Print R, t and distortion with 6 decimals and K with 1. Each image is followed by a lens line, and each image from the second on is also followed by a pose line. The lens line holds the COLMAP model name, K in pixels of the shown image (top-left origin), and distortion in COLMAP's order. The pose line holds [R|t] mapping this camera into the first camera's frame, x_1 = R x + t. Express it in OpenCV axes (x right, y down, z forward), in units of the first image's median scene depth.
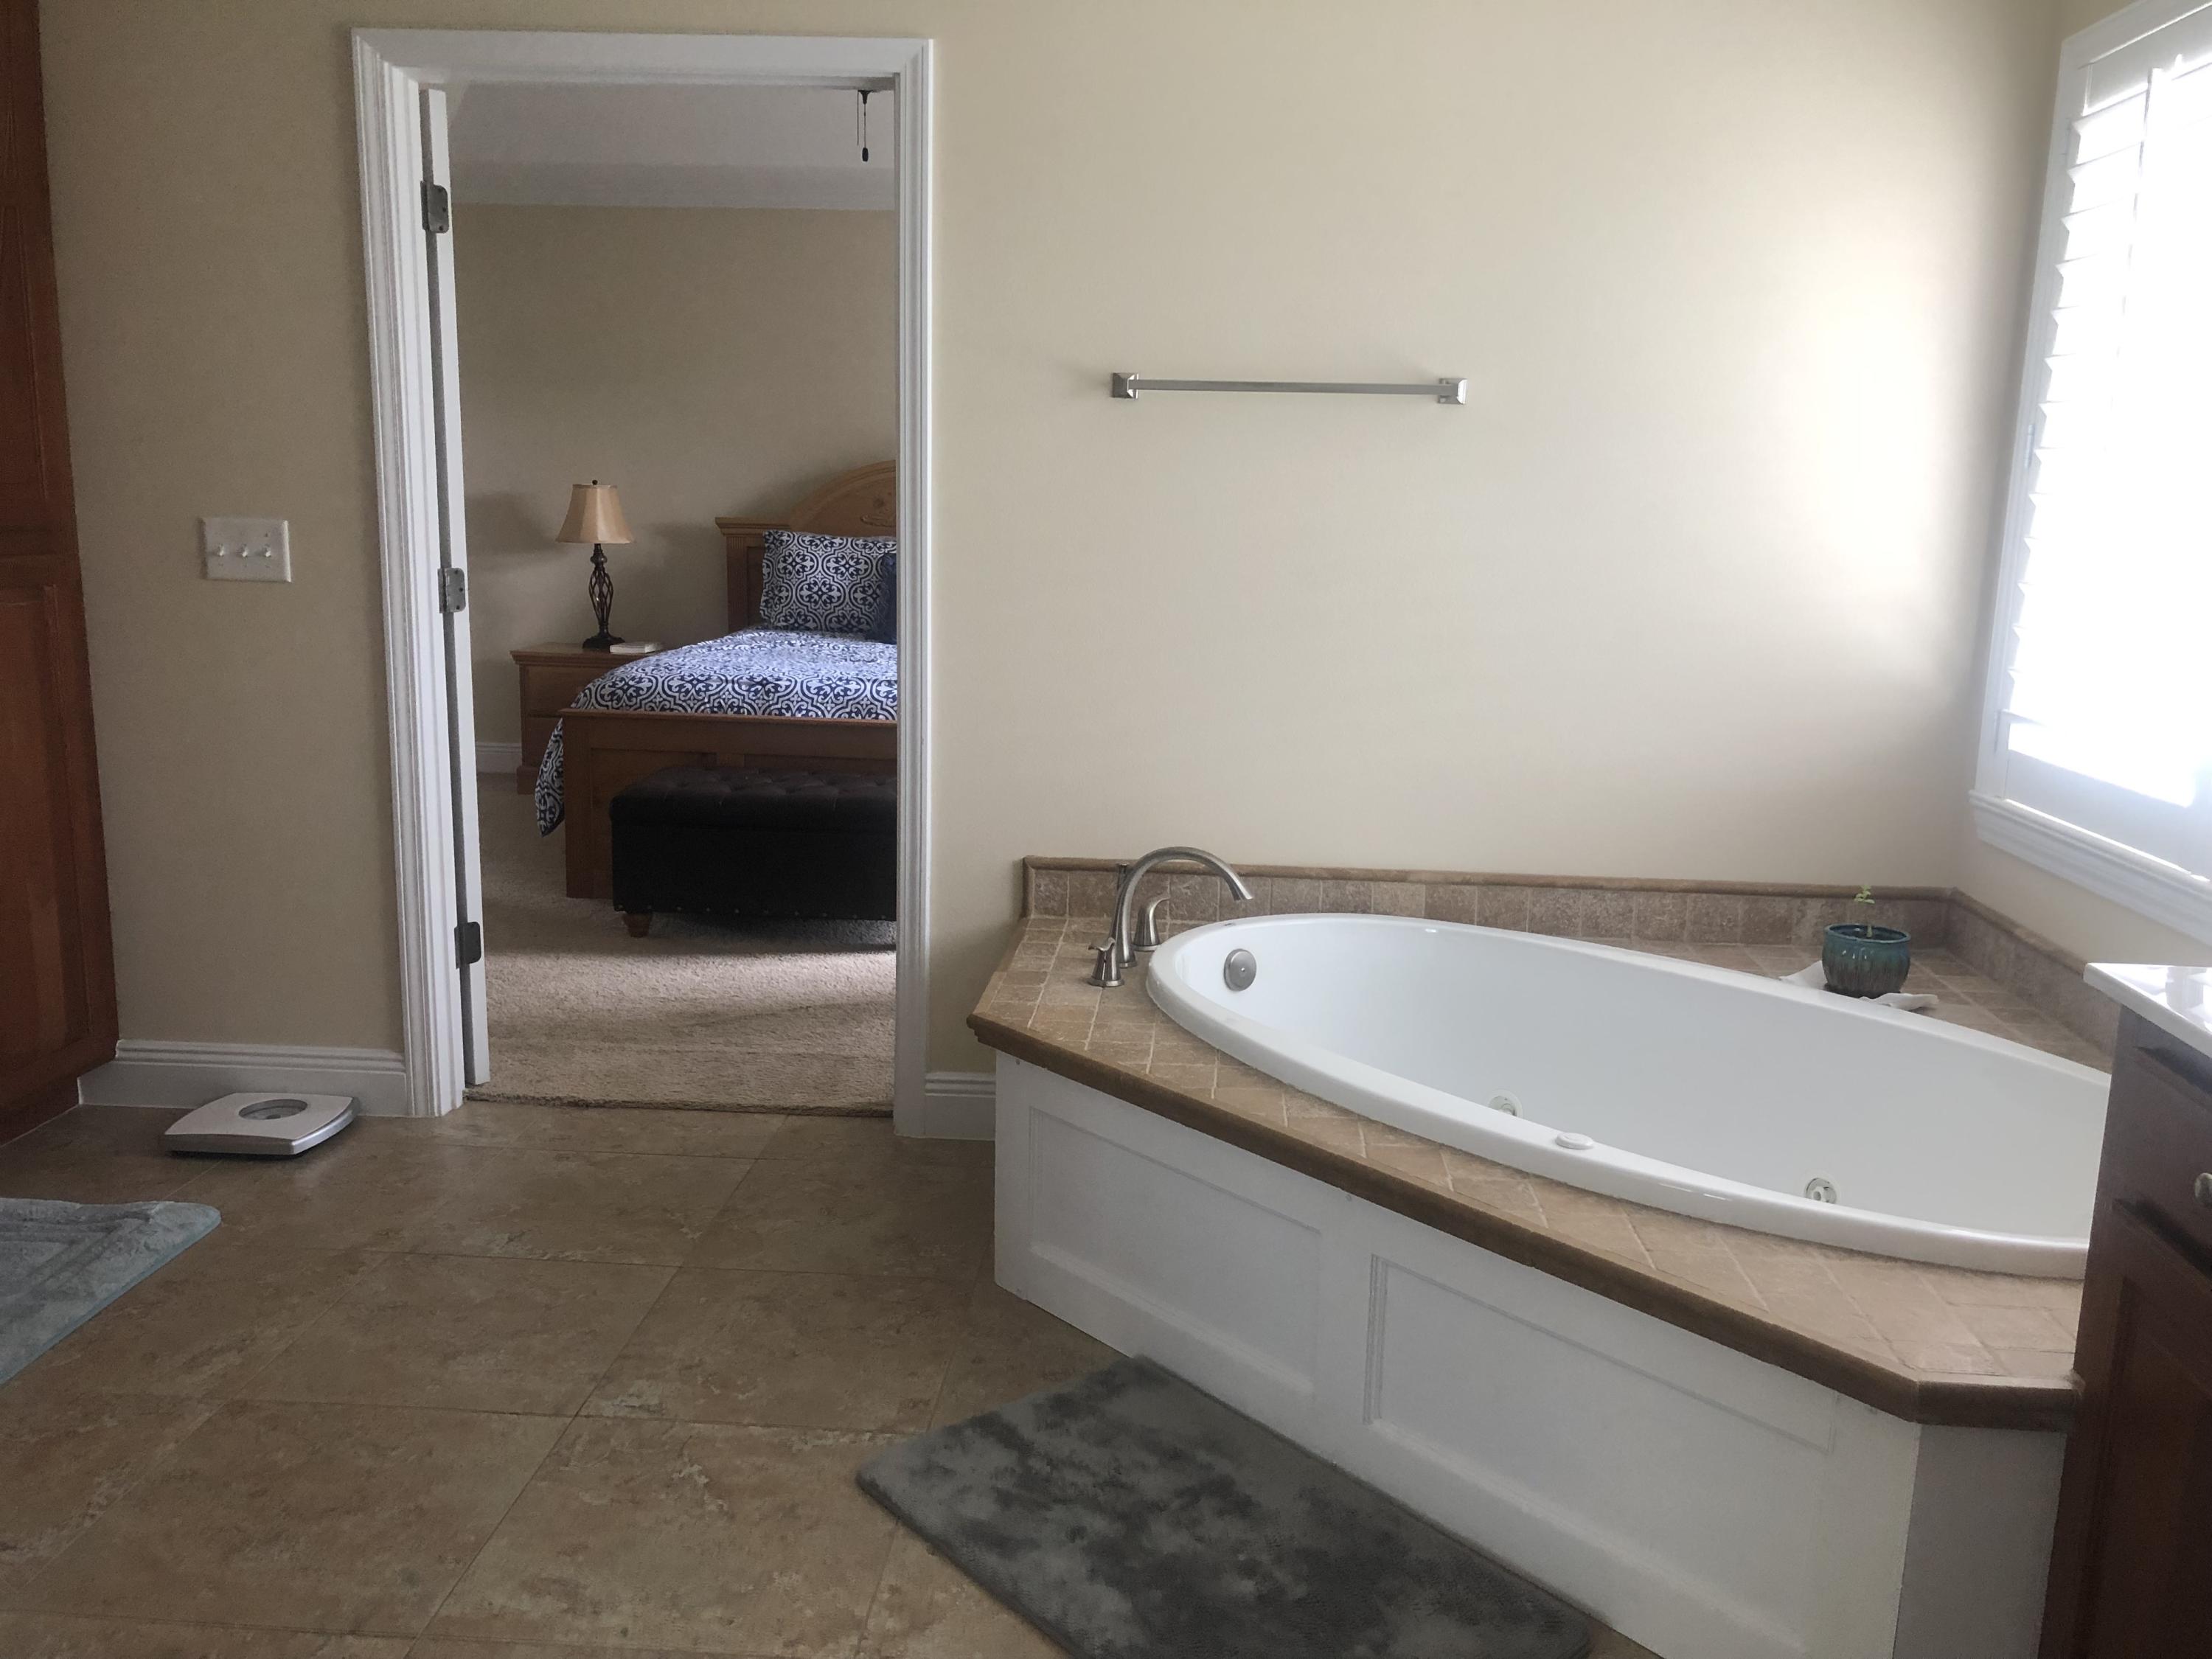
lens RADIAL K [[1843.1, 0, 1057.9], [0, 1843.1, 828.3], [0, 0, 1]] dist [0.095353, -0.068337]
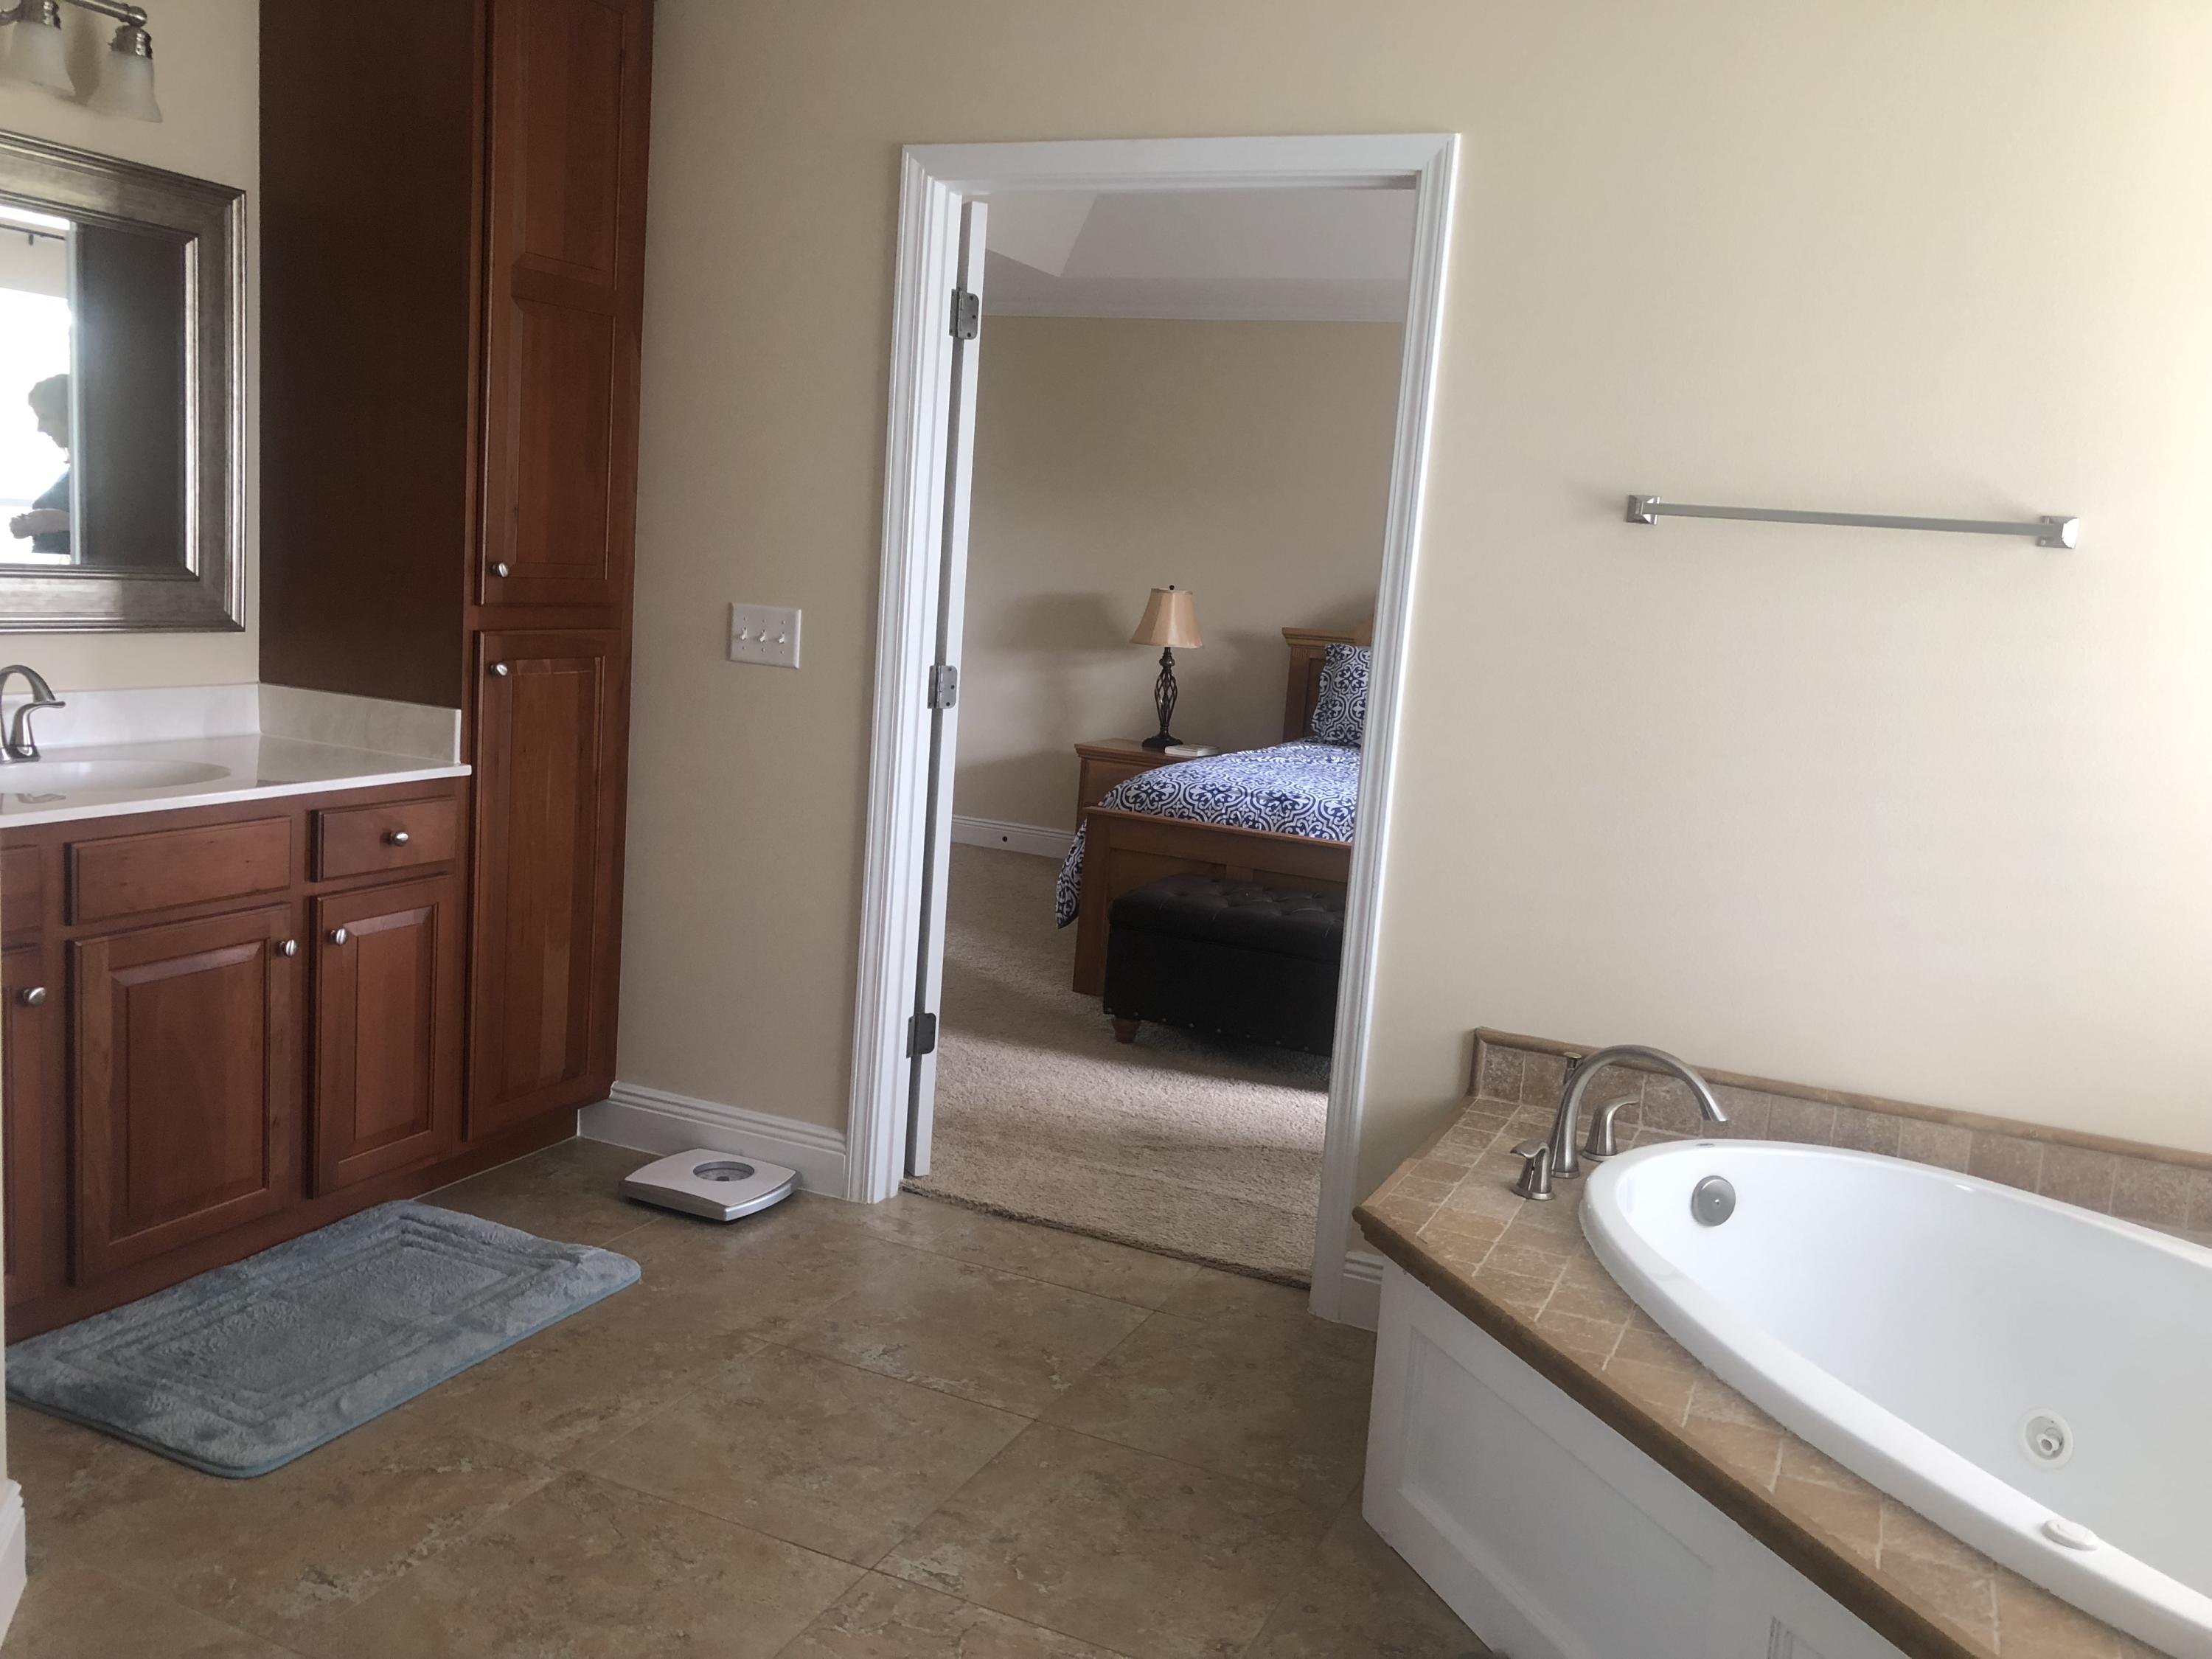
lens RADIAL K [[1785.0, 0, 1106.0], [0, 1785.0, 829.5], [0, 0, 1]] dist [0.054923, -0.063297]
pose [[0.939083, 0.099929, -0.328843, 0.088468], [-0.116900, 0.992622, -0.032198, -0.030913], [0.323200, 0.068678, 0.943835, 0.124196]]
